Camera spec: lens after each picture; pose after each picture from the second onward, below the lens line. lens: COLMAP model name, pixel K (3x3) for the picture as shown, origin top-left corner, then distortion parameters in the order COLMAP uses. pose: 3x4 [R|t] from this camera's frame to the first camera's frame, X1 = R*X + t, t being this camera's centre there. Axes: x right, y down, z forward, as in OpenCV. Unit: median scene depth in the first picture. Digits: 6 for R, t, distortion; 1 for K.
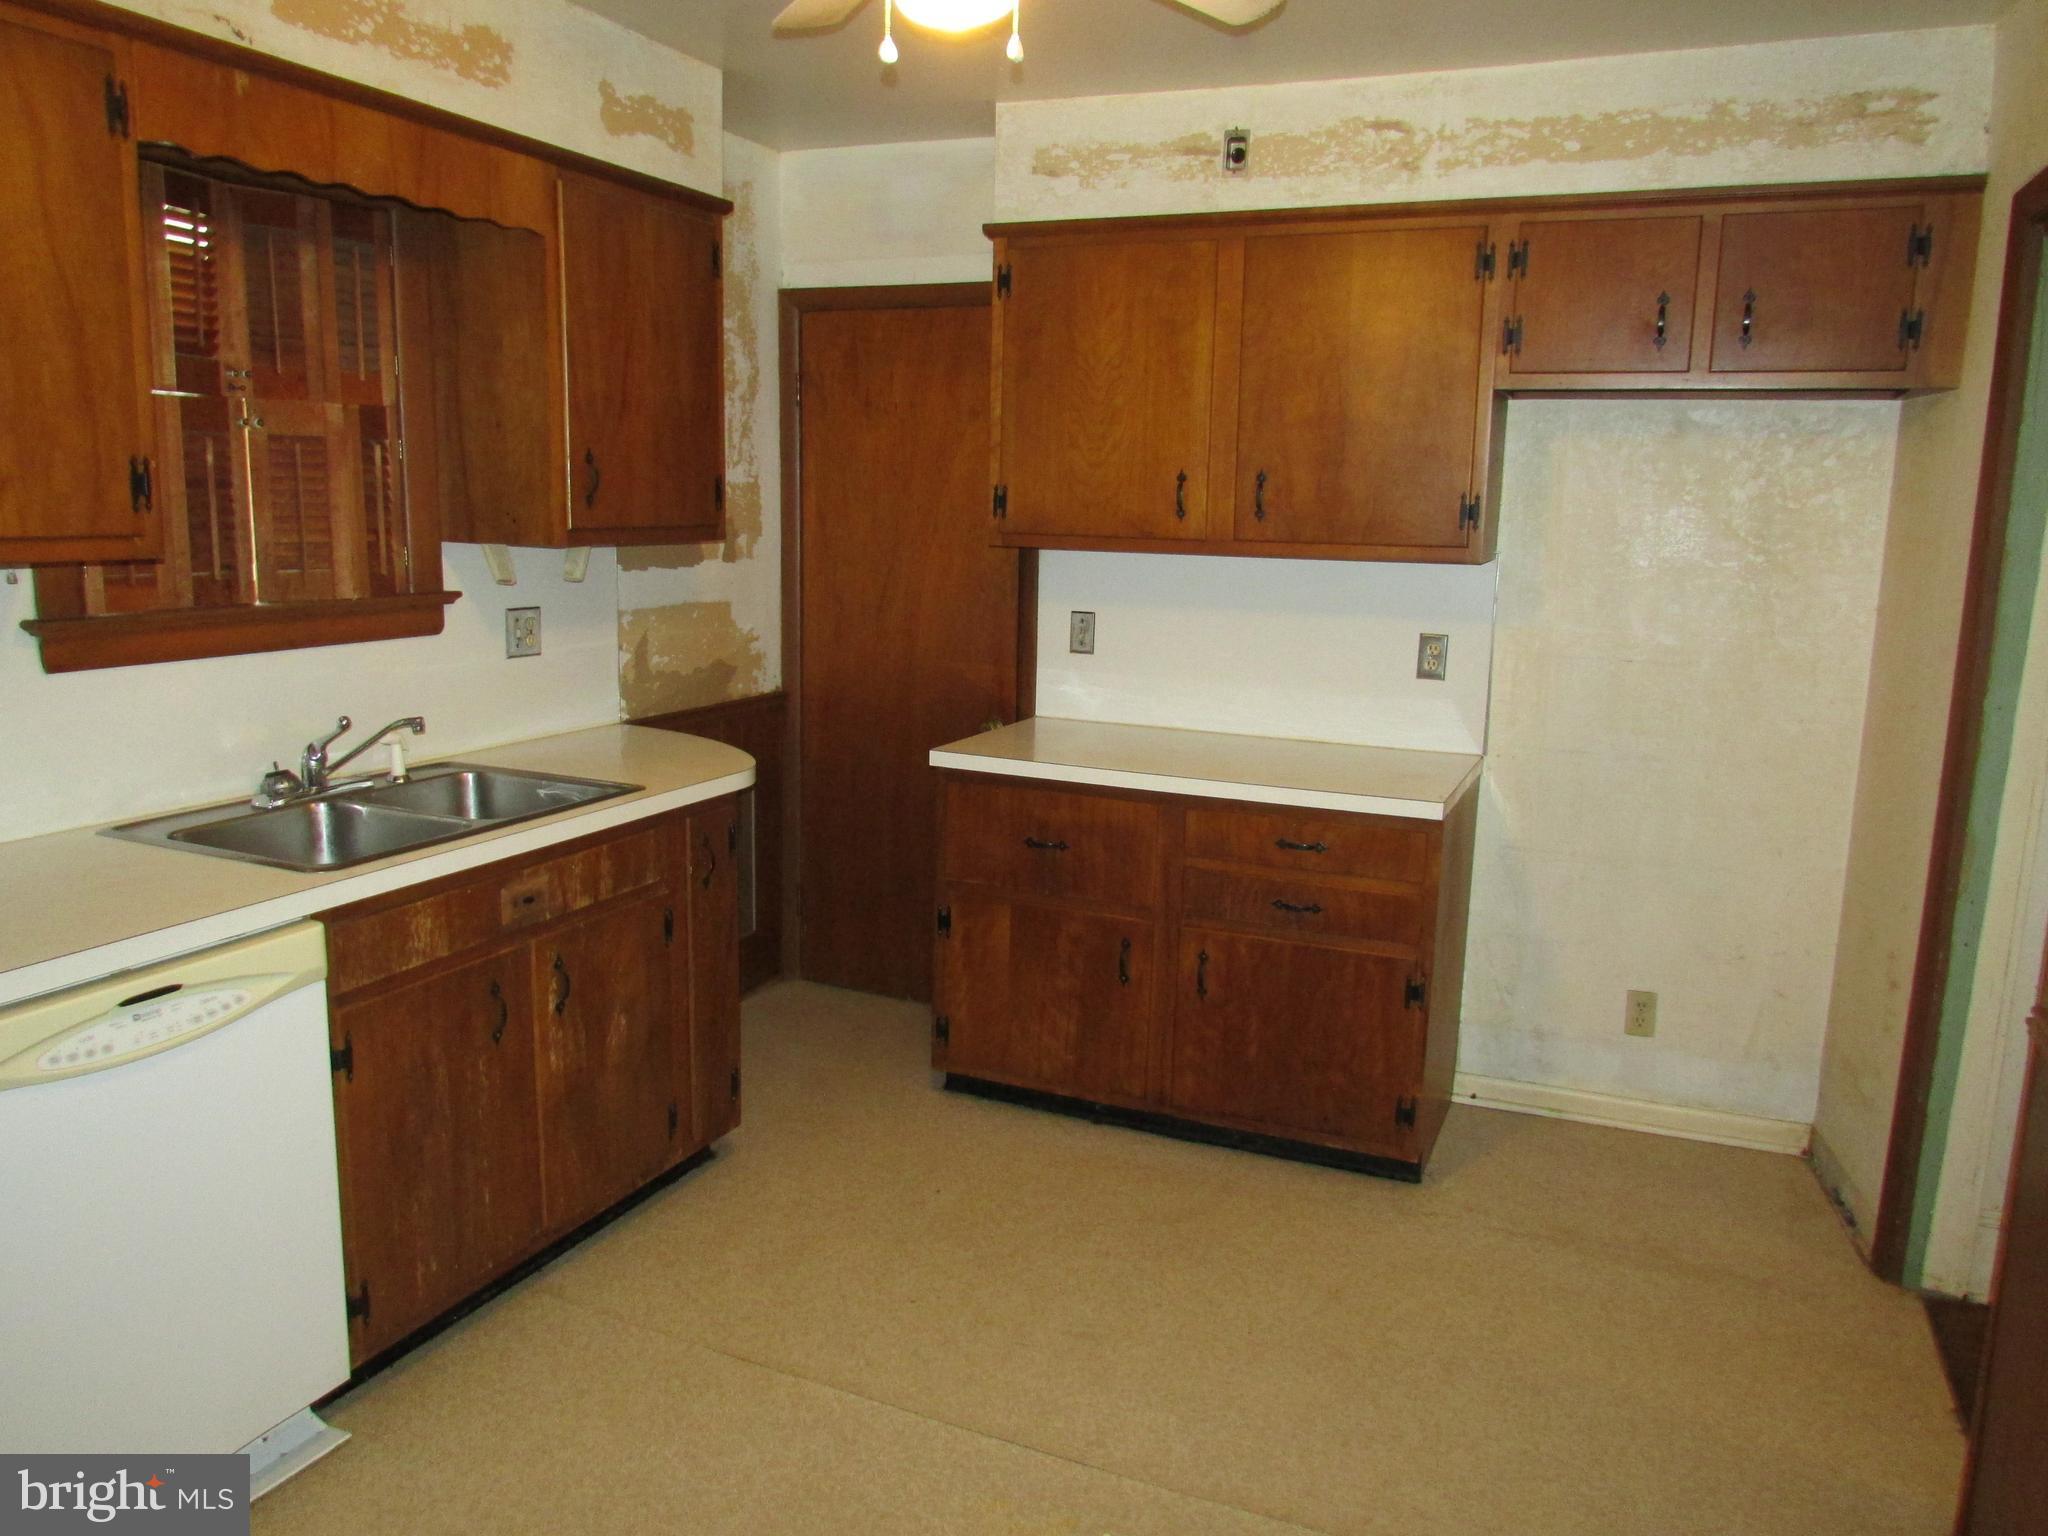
lens RADIAL K [[1490.3, 0, 1024.0], [0, 1490.3, 768.0], [0, 0, 1]] dist [-0.011327, -0.004786]
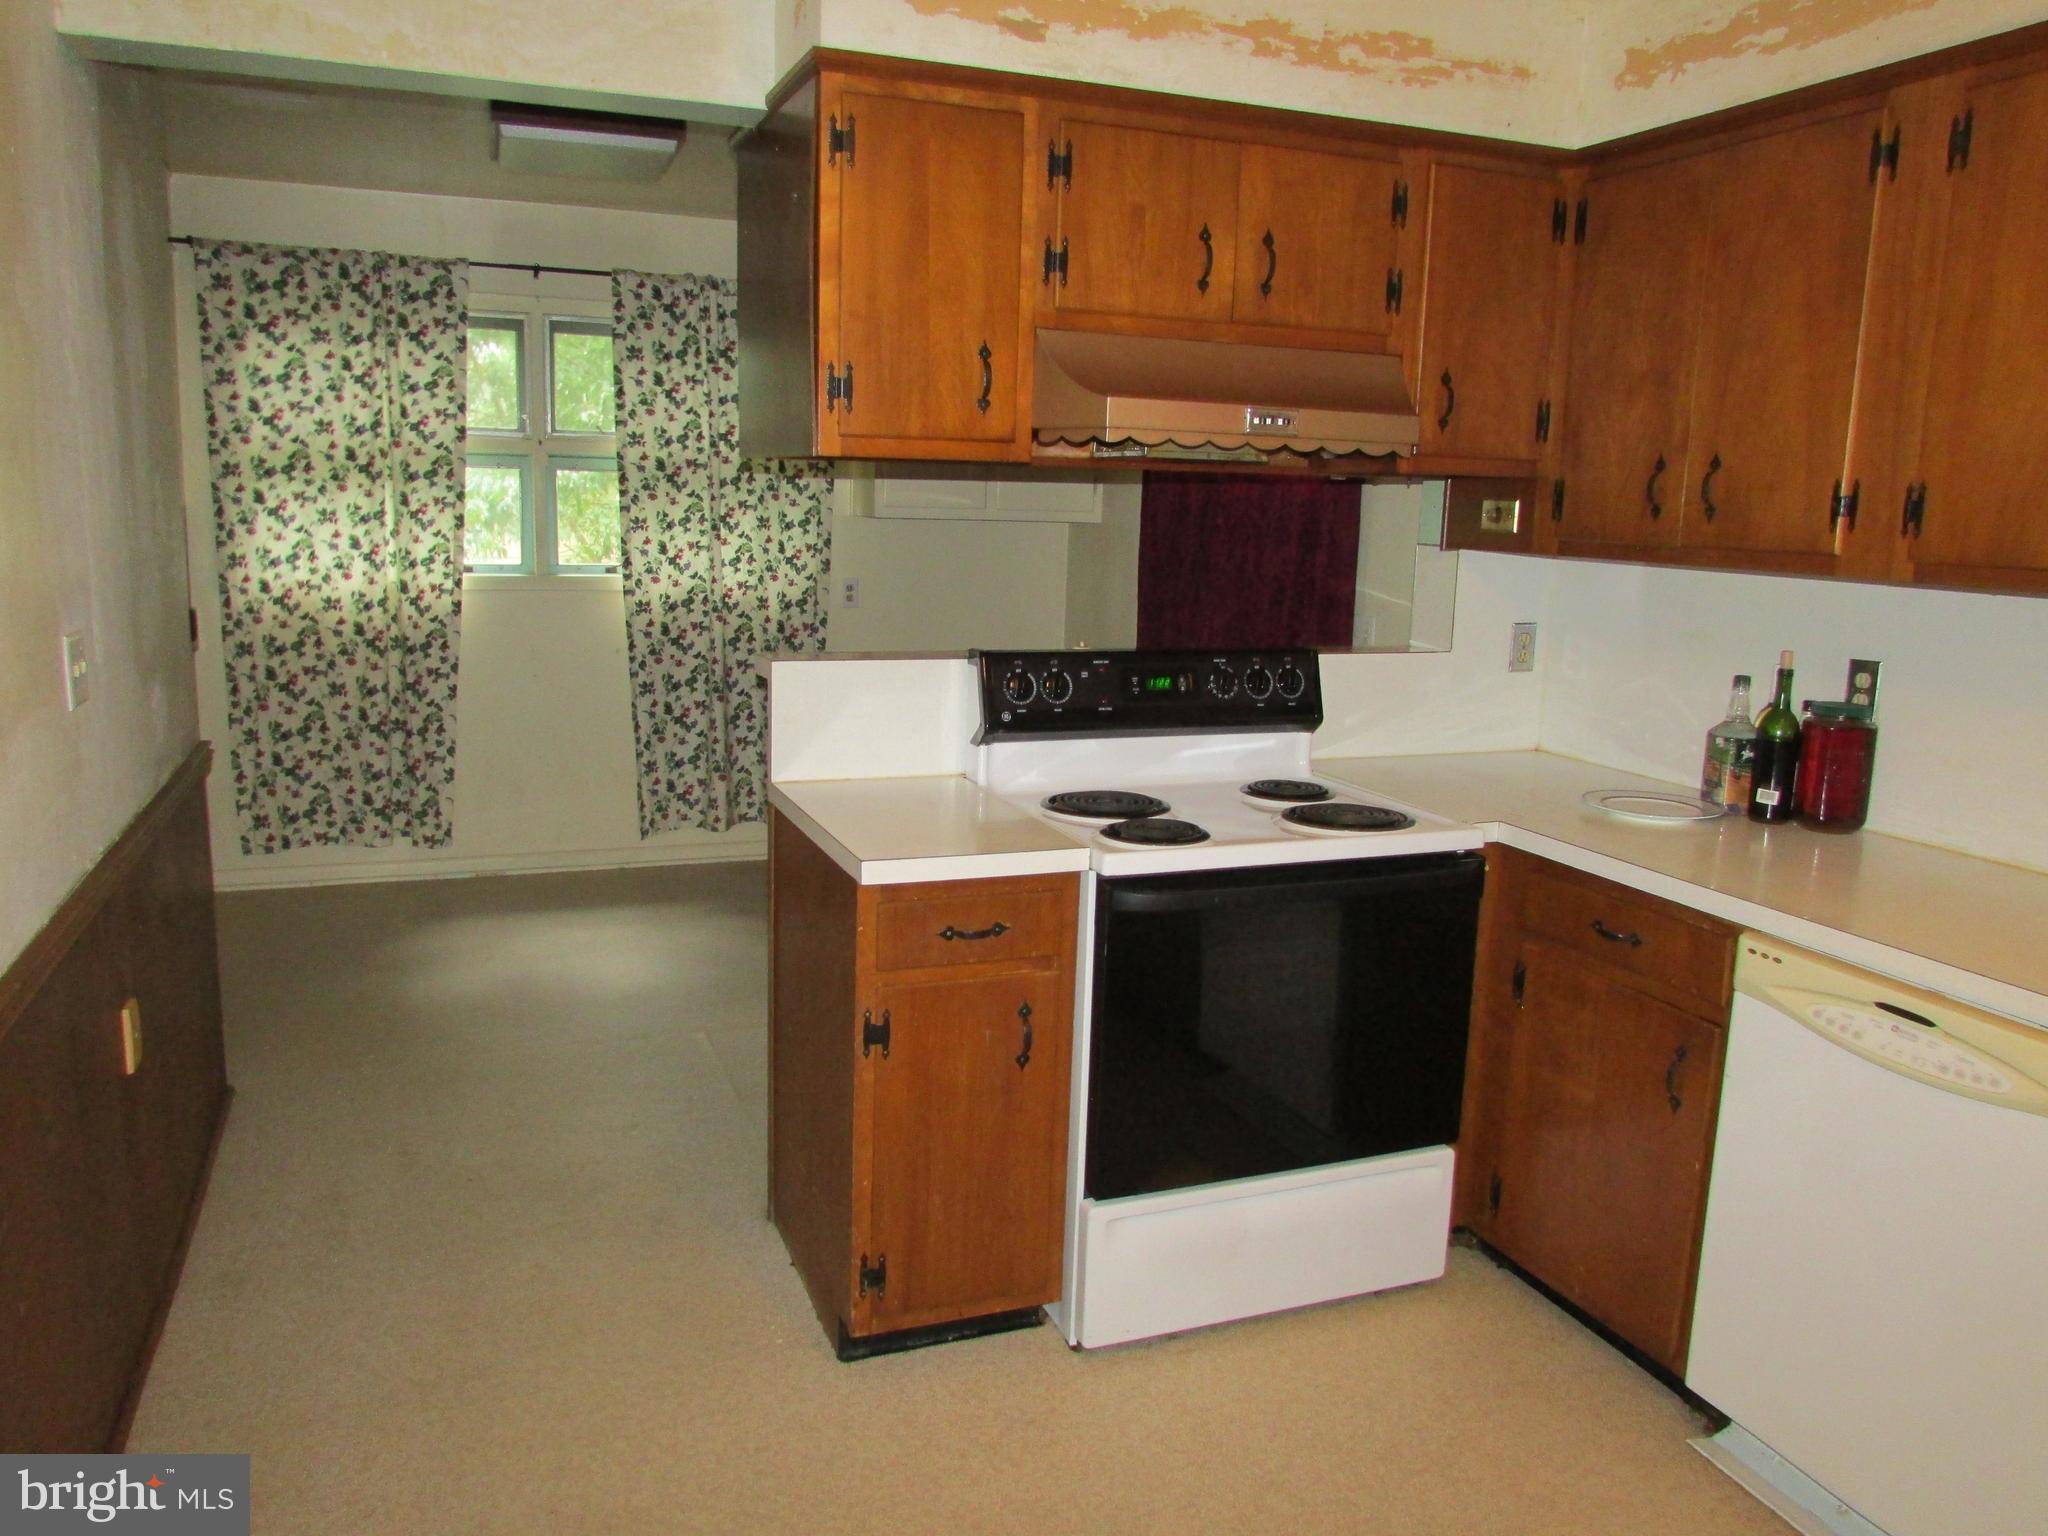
lens RADIAL K [[1502.4, 0, 1025.0], [0, 1502.4, 780.9], [0, 0, 1]] dist [-0.063728, 0.033985]
pose [[-0.691530, 0.092749, -0.716369, 0.408419], [-0.173194, 0.941506, 0.289086, -0.140771], [0.701278, 0.323983, -0.635016, 0.909098]]
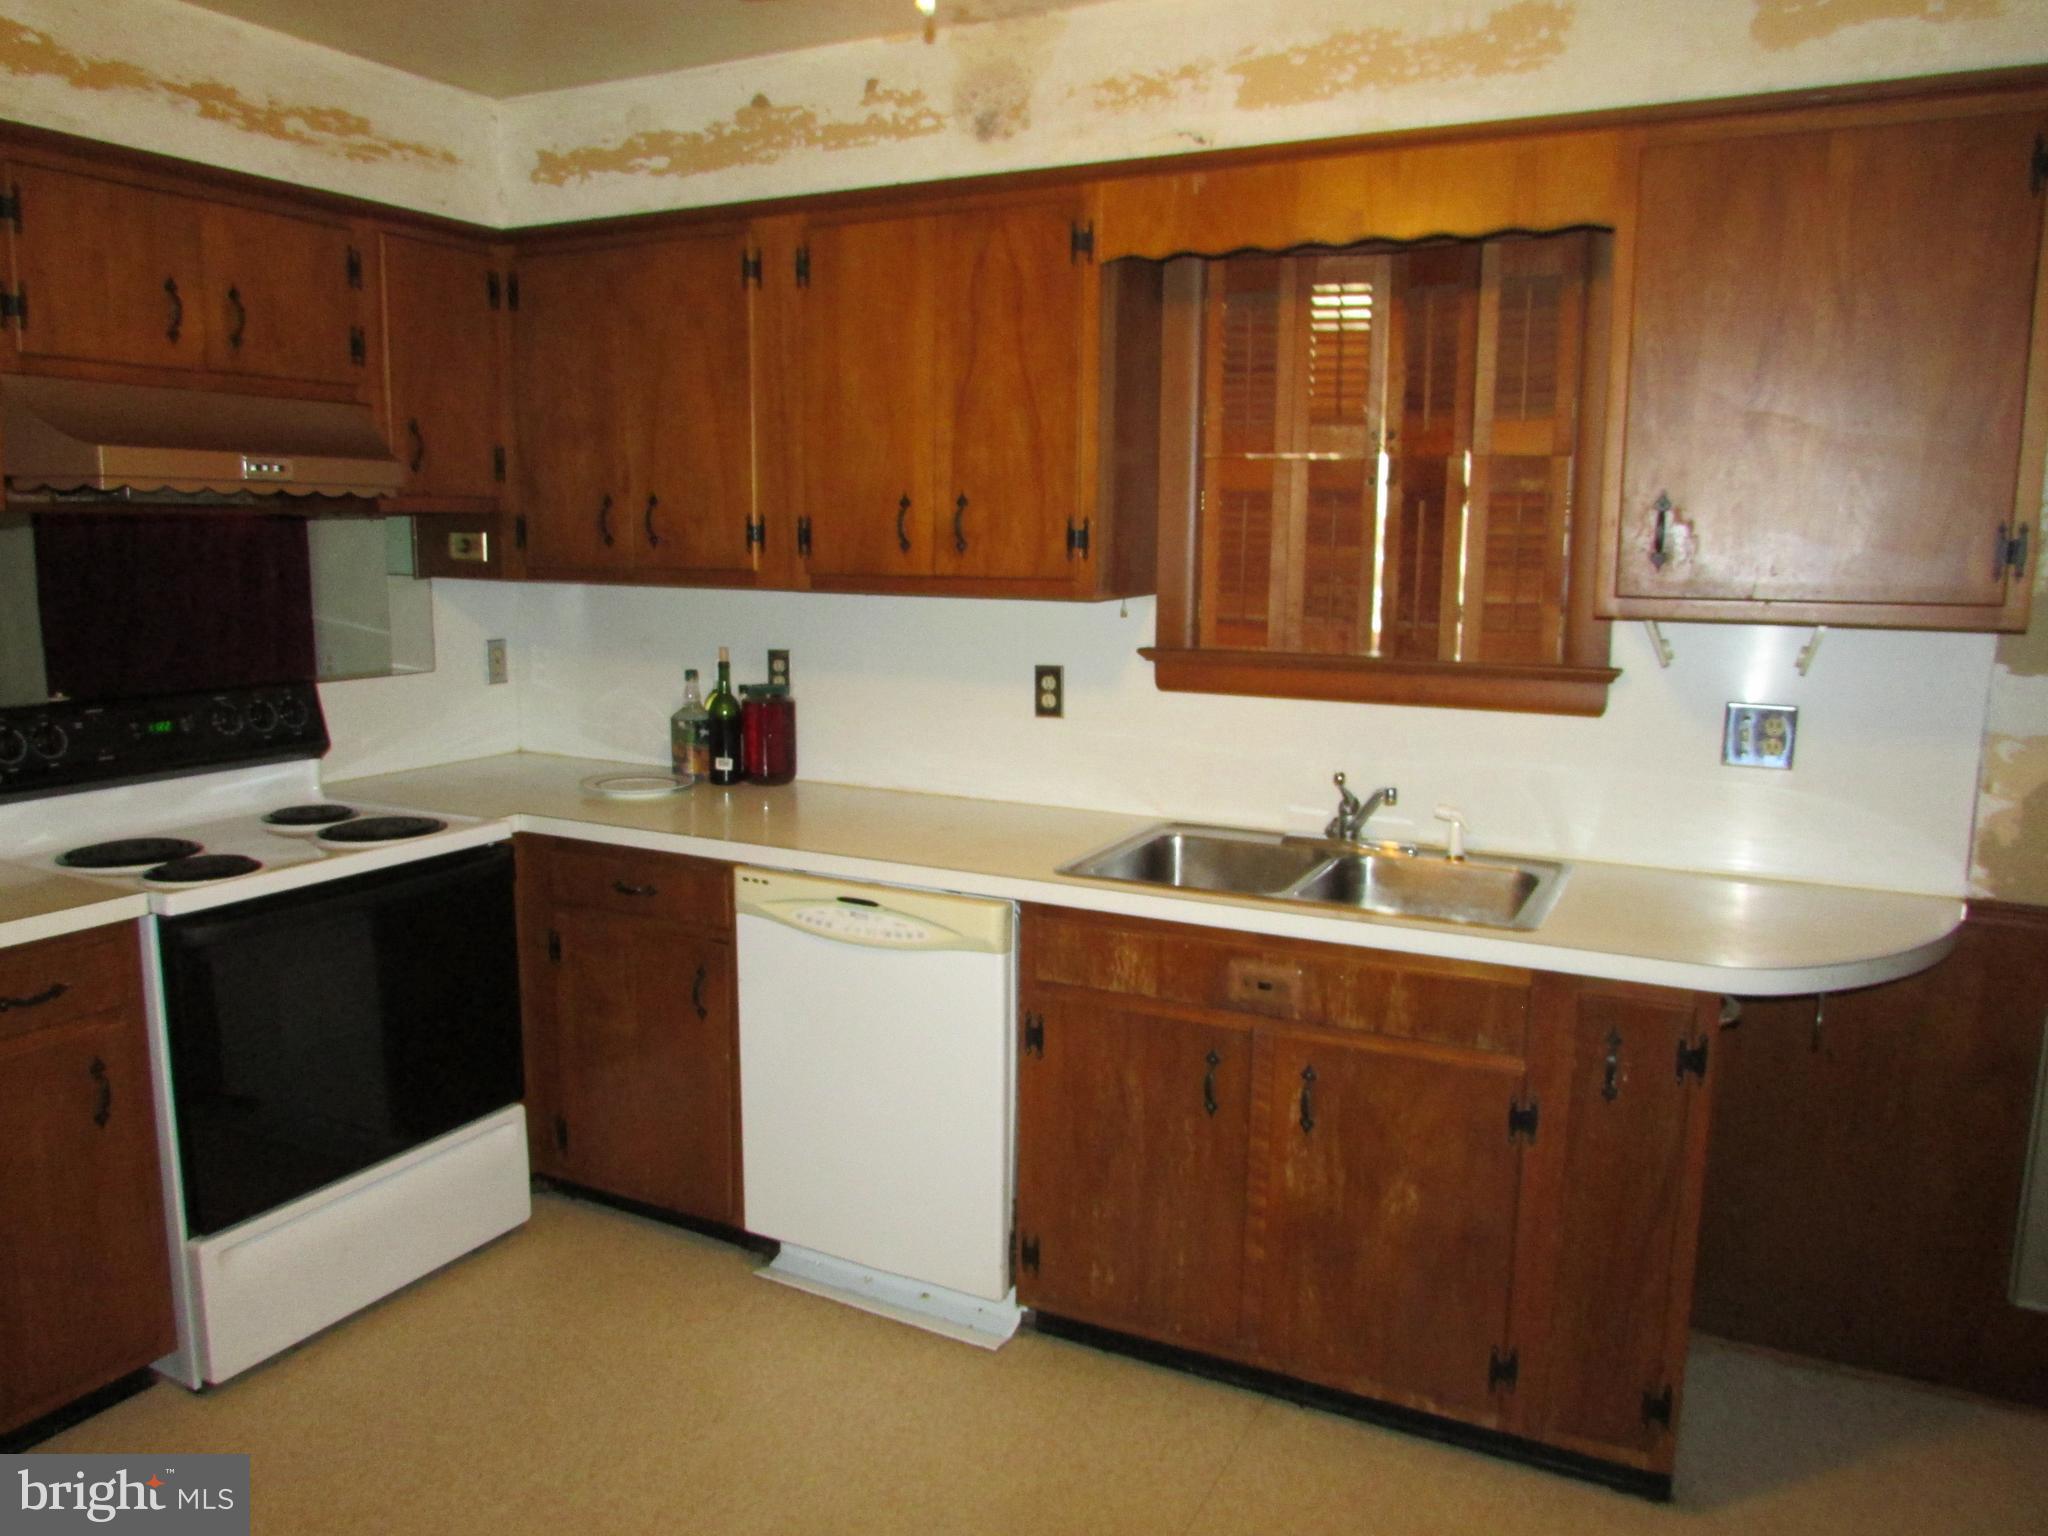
lens RADIAL K [[1490.3, 0, 1024.0], [0, 1490.3, 768.0], [0, 0, 1]] dist [-0.011327, -0.004786]
pose [[-0.043233, 0.132769, -0.990204, 0.601821], [-0.192207, 0.971510, 0.138654, -0.149775], [0.980402, 0.196318, -0.016482, 0.898665]]
